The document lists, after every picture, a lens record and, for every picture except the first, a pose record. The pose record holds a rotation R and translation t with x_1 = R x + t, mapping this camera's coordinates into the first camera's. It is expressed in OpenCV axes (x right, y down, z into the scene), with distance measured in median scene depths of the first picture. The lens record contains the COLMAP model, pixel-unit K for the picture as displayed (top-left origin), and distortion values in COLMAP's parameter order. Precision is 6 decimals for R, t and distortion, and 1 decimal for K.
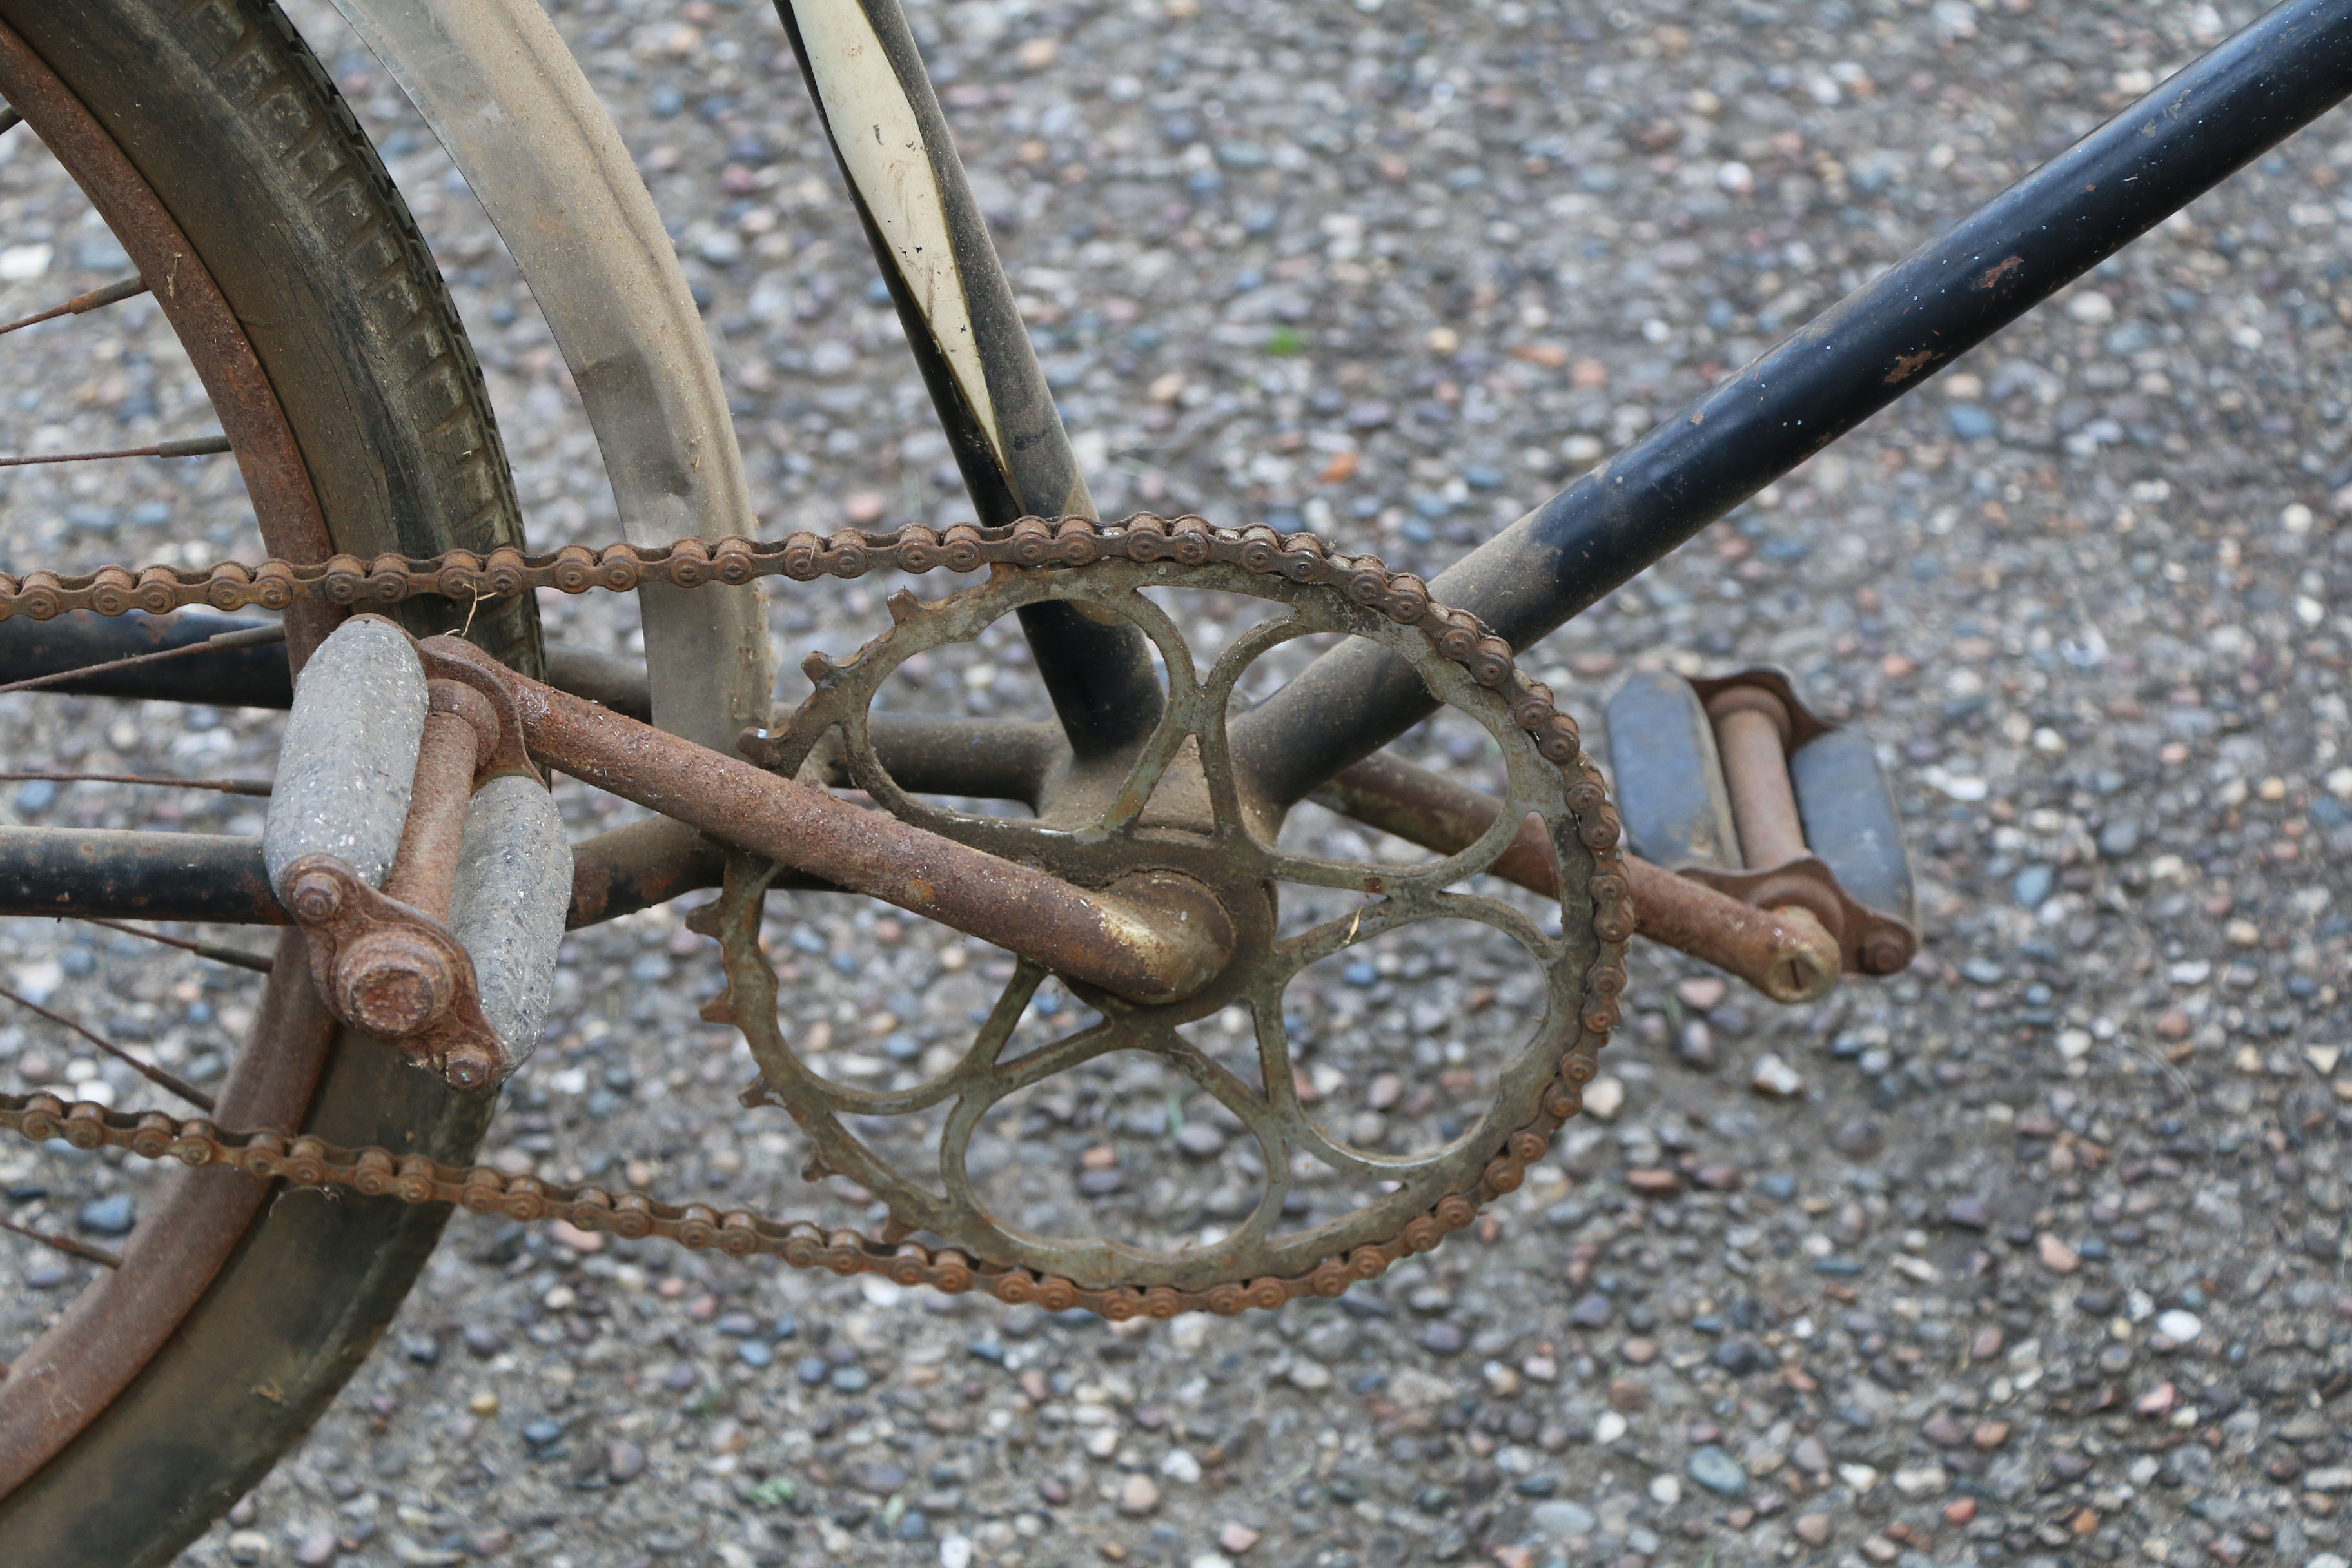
lens RADIAL K [[7594.2, 0, 1173.5], [0, 7594.2, 791.1], [0, 0, 1]] dist [0.725273, 0.000000]
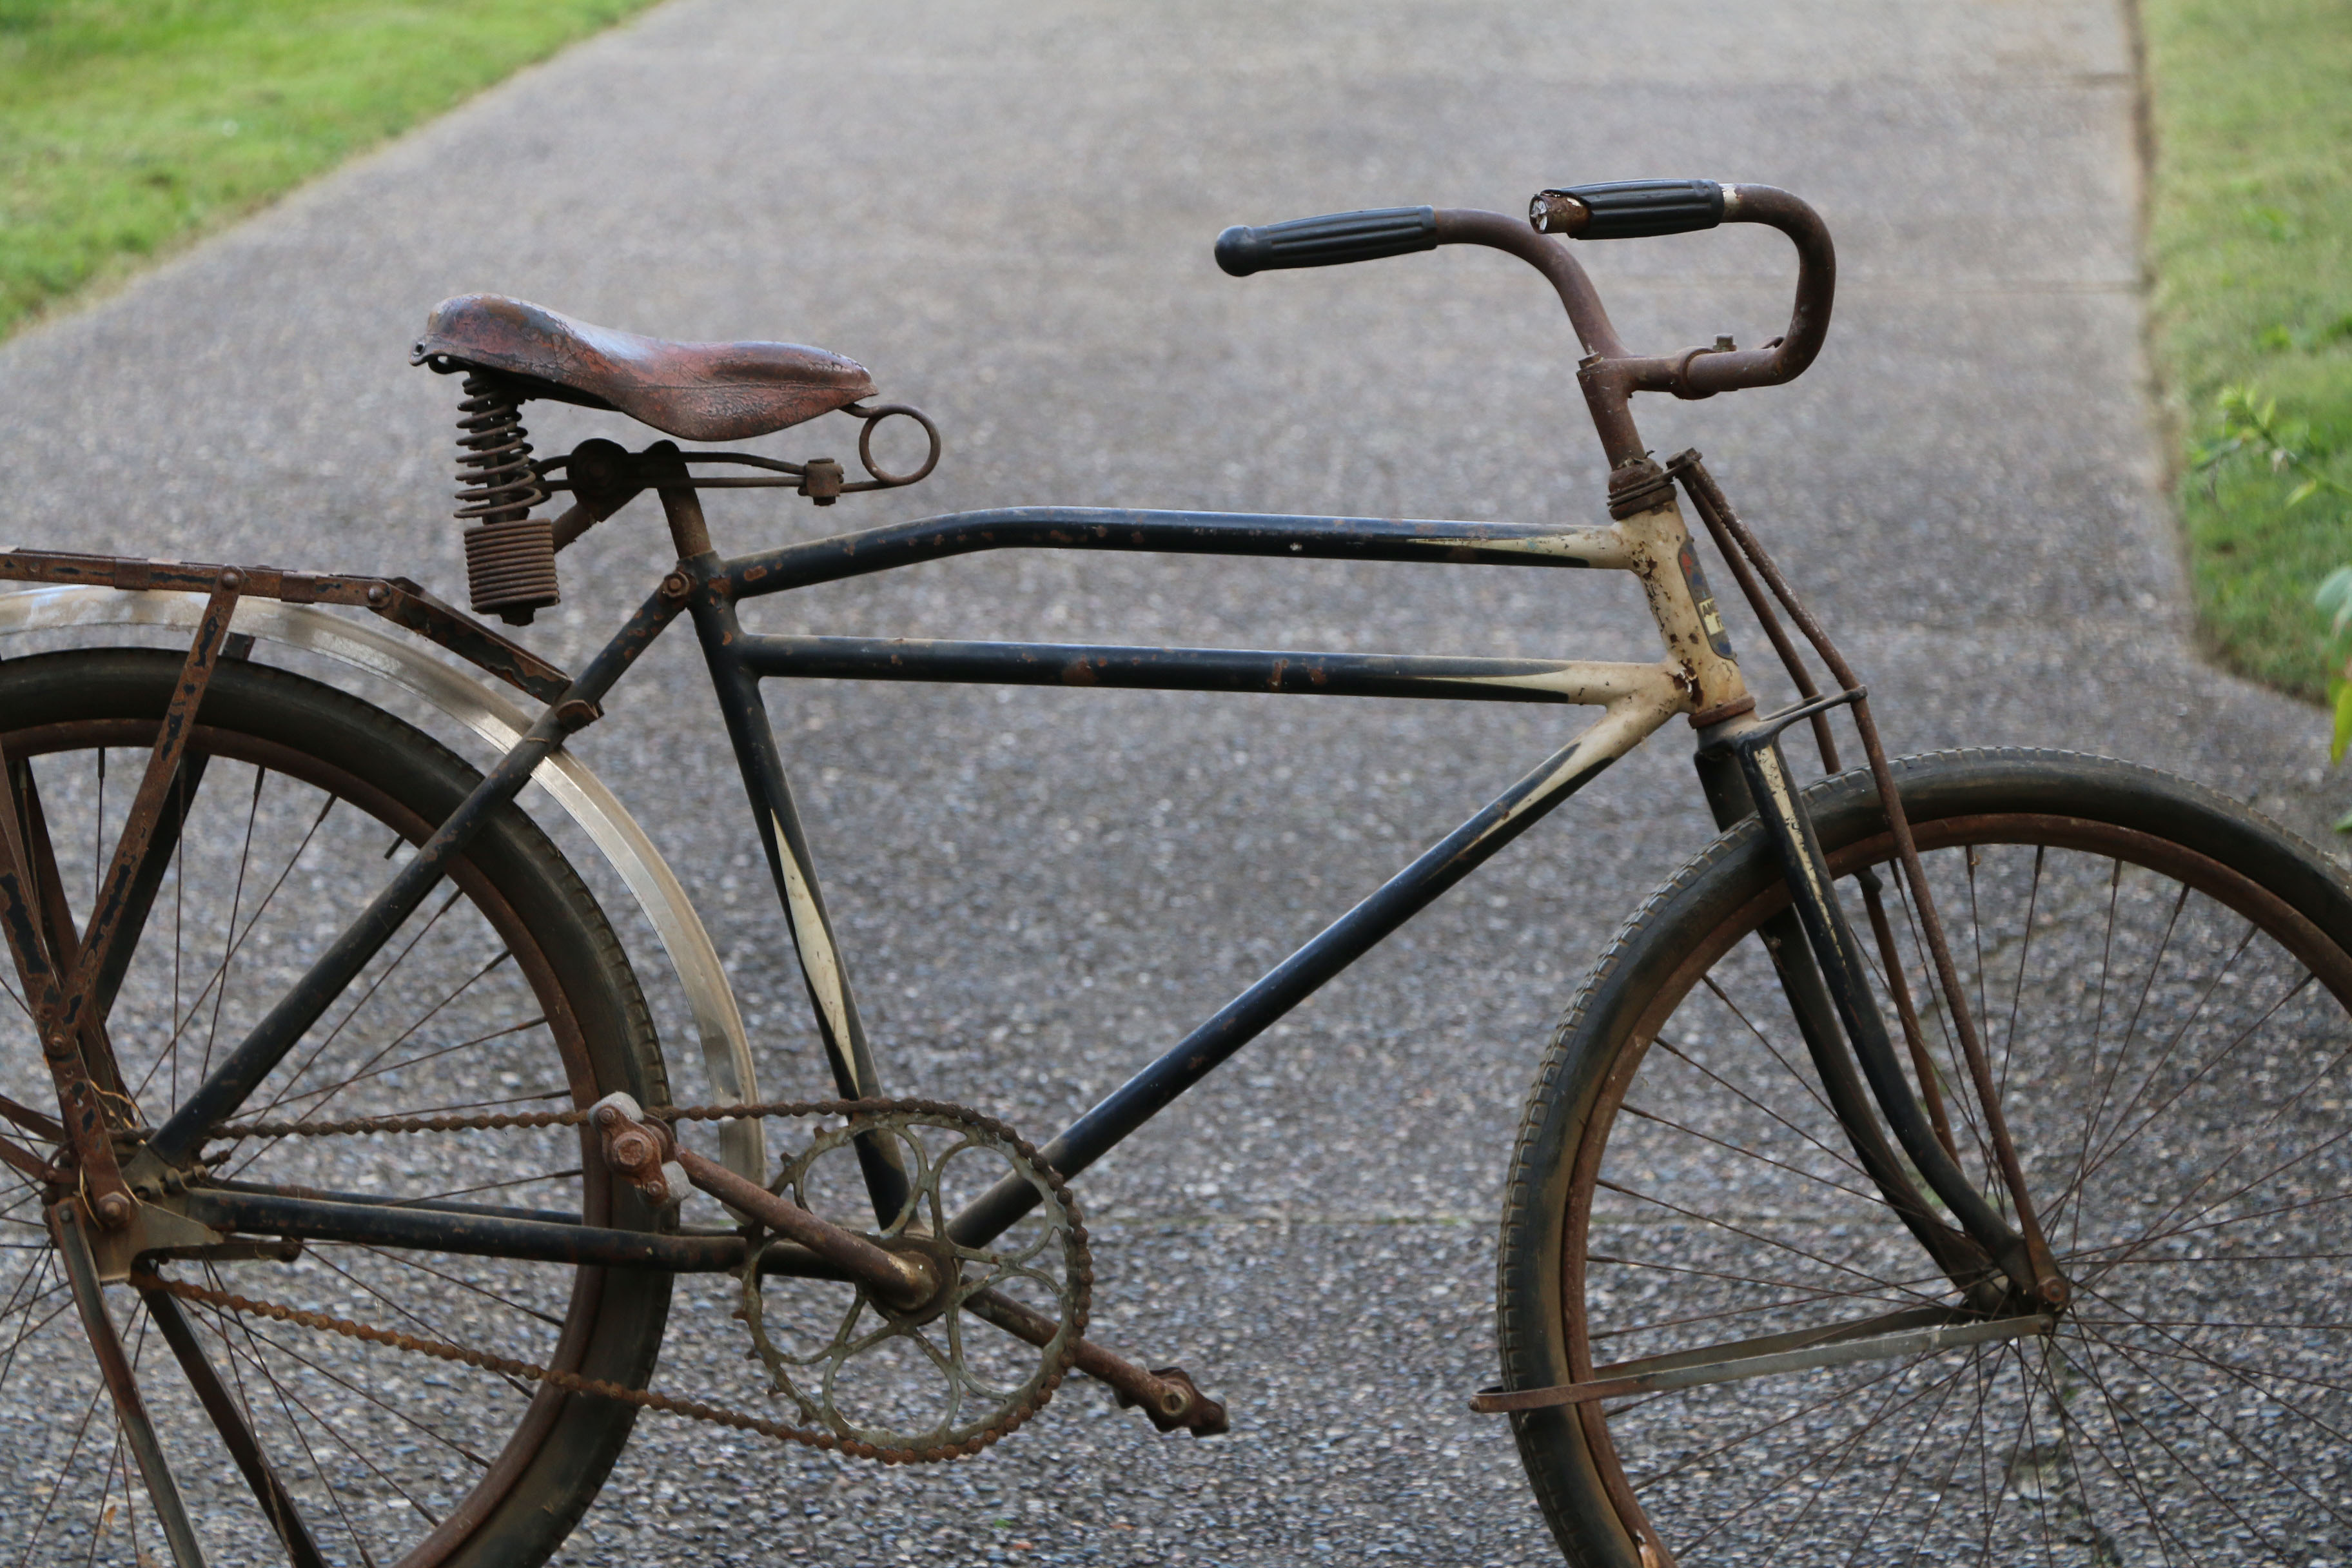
lens RADIAL K [[9490.7, 0, 1119.7], [0, 9490.7, 826.5], [0, 0, 1]] dist [1.040501, 0.000000]
pose [[0.999522, 0.024638, -0.018674, 0.105666], [-0.030732, 0.857605, -0.513390, 1.301952], [0.003366, 0.513719, 0.857952, -1.562350]]
